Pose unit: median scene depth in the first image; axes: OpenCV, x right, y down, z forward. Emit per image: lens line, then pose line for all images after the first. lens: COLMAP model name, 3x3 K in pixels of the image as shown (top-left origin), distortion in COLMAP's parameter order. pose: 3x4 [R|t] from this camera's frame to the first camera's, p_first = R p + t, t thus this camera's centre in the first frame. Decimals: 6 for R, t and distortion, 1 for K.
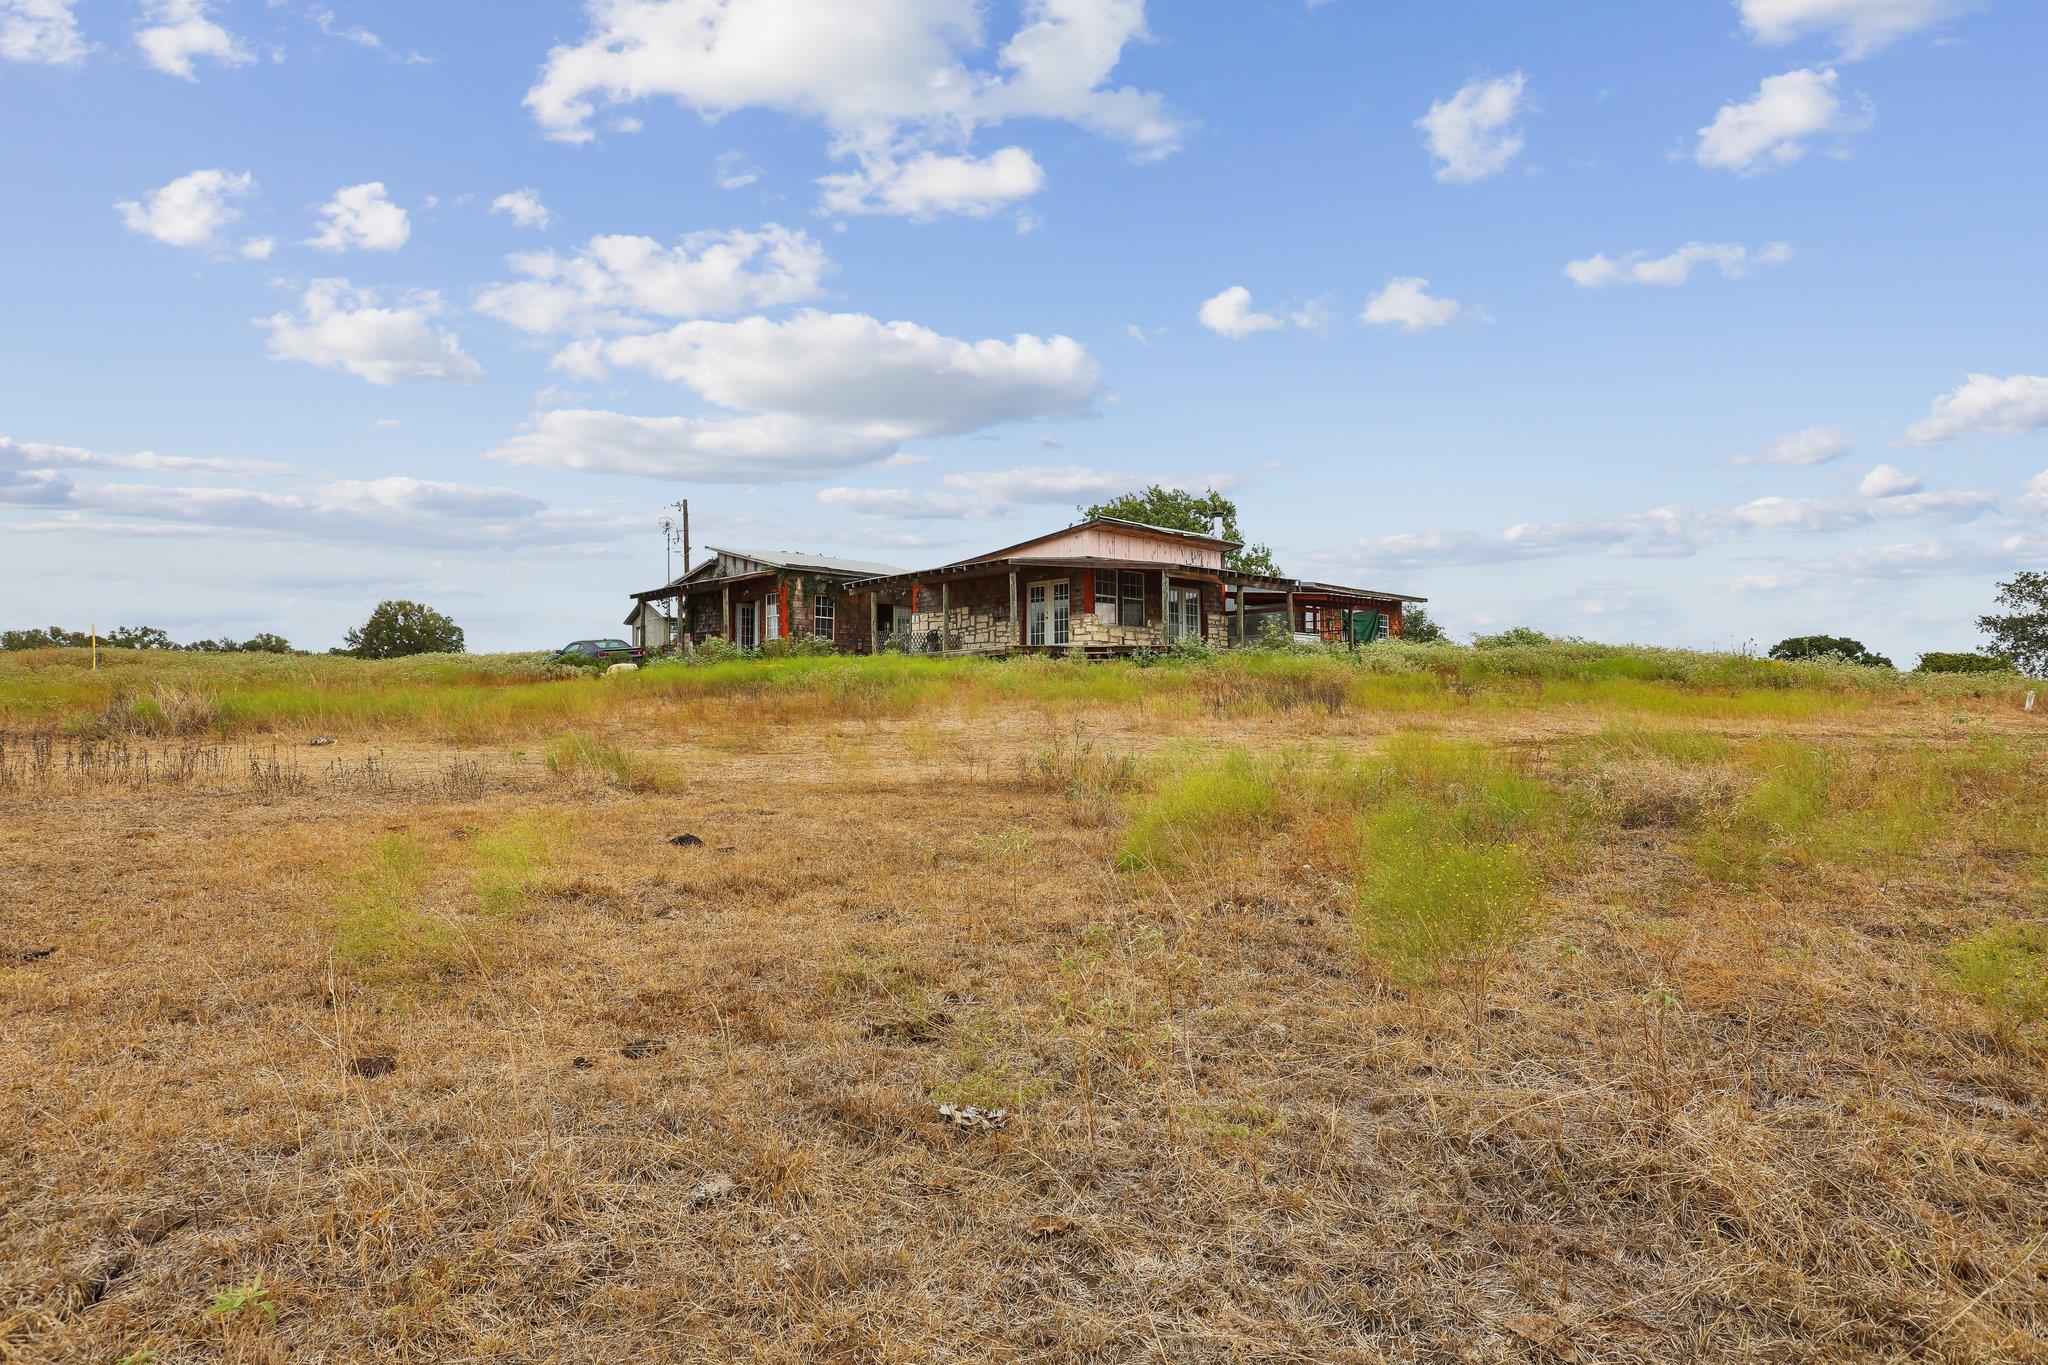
lens RADIAL K [[7458.1, 0, 1039.9], [0, 7458.1, 687.9], [0, 0, 1]] dist [0.022339, 0.000000]
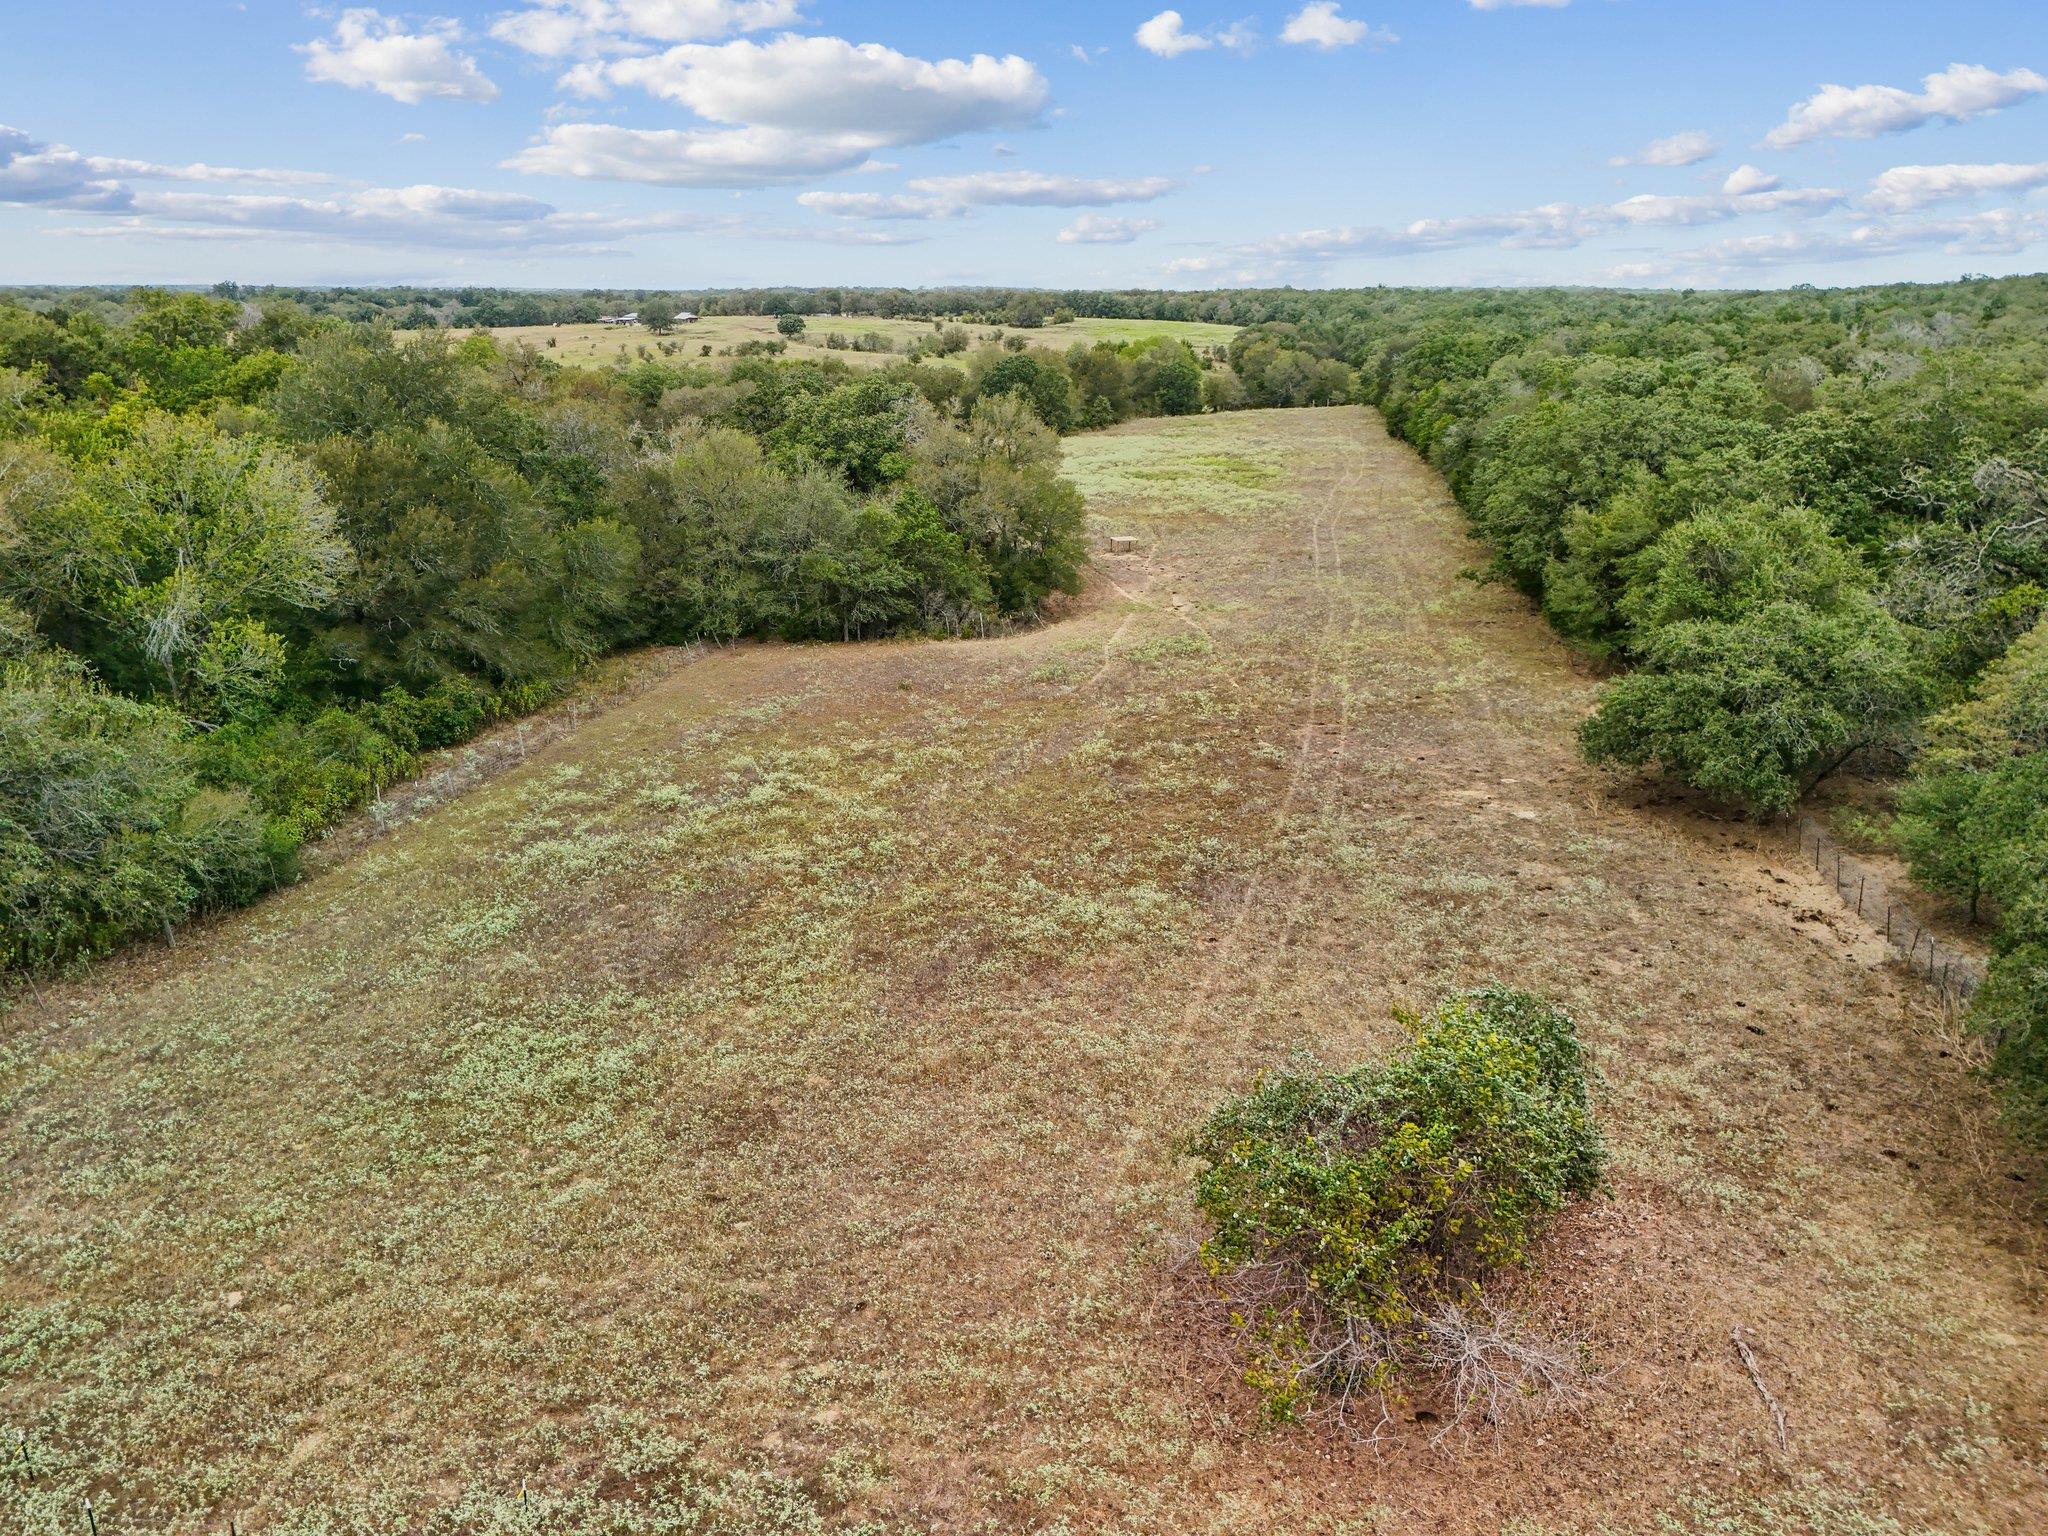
lens RADIAL K [[14091.0, 0, 1018.6], [0, 14091.0, 768.2], [0, 0, 1]] dist [0.099616, 0.000000]
pose [[0.999936, -0.005892, -0.009693, 0.023589], [0.005869, 0.999980, -0.002485, 0.065180], [0.009708, 0.002428, 0.999950, -1.118988]]
